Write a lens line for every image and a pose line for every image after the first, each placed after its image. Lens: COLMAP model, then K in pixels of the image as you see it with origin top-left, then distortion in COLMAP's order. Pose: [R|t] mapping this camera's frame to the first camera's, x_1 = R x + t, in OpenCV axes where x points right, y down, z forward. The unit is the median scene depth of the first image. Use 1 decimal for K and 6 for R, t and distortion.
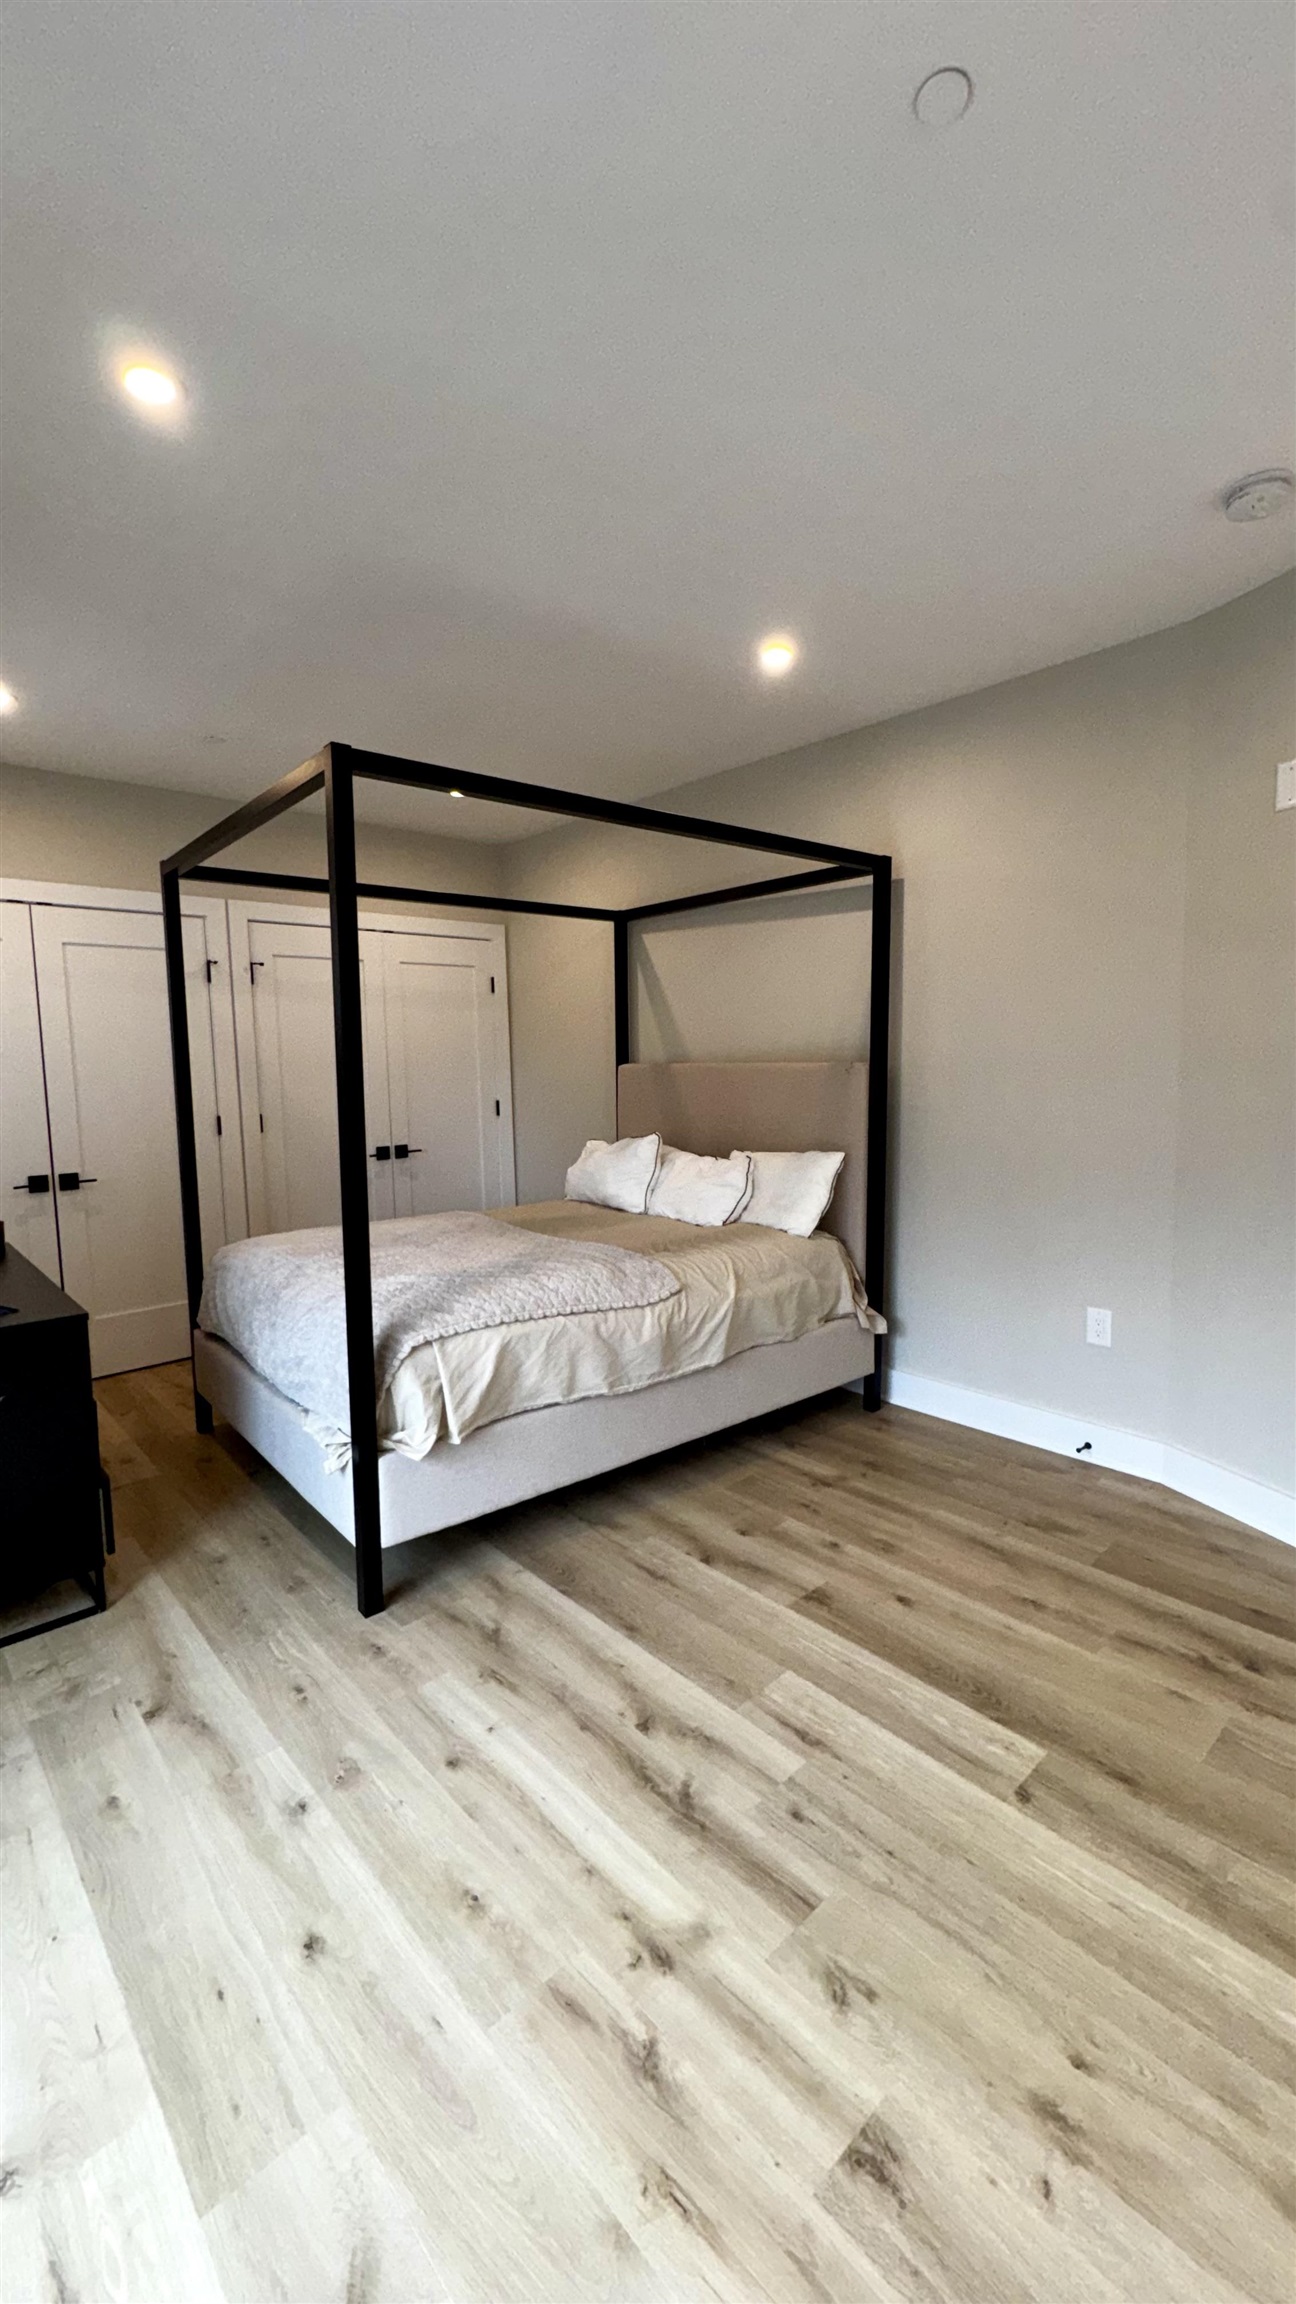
lens RADIAL K [[916.3, 0, 650.7], [0, 916.3, 1150.1], [0, 0, 1]] dist [-0.001967, -0.000093]
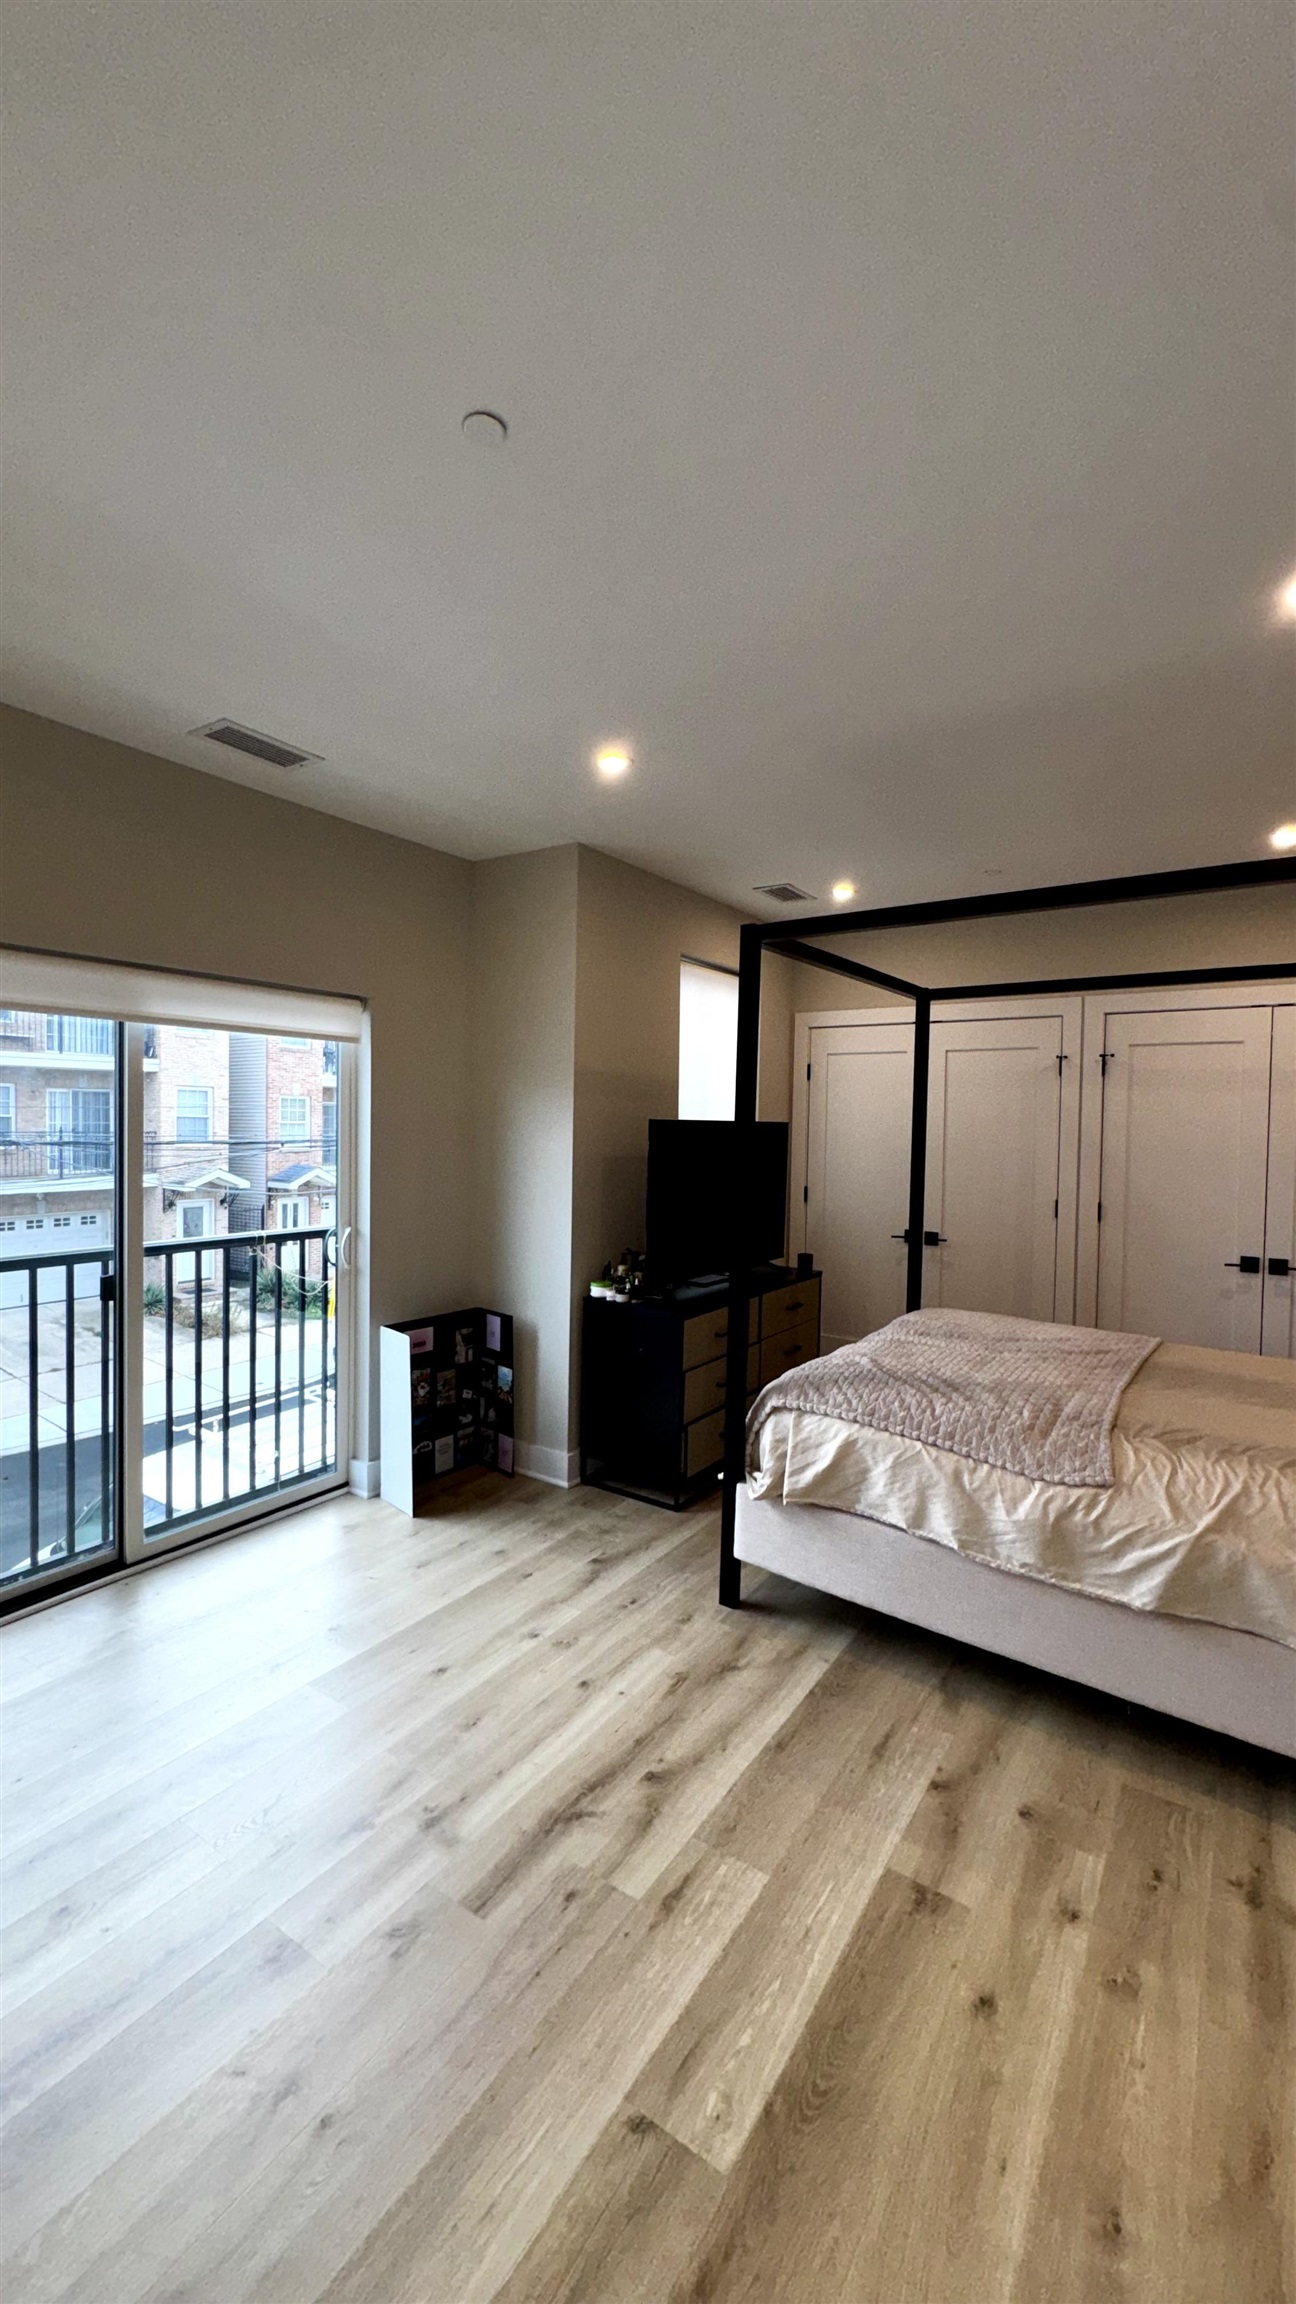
lens RADIAL K [[900.8, 0, 636.5], [0, 900.8, 1168.3], [0, 0, 1]] dist [-0.006494, -0.000085]
pose [[0.238507, 0.069415, -0.968657, 0.894587], [-0.115608, 0.992379, 0.042650, -0.132390], [0.964235, 0.101812, 0.244714, 0.579152]]
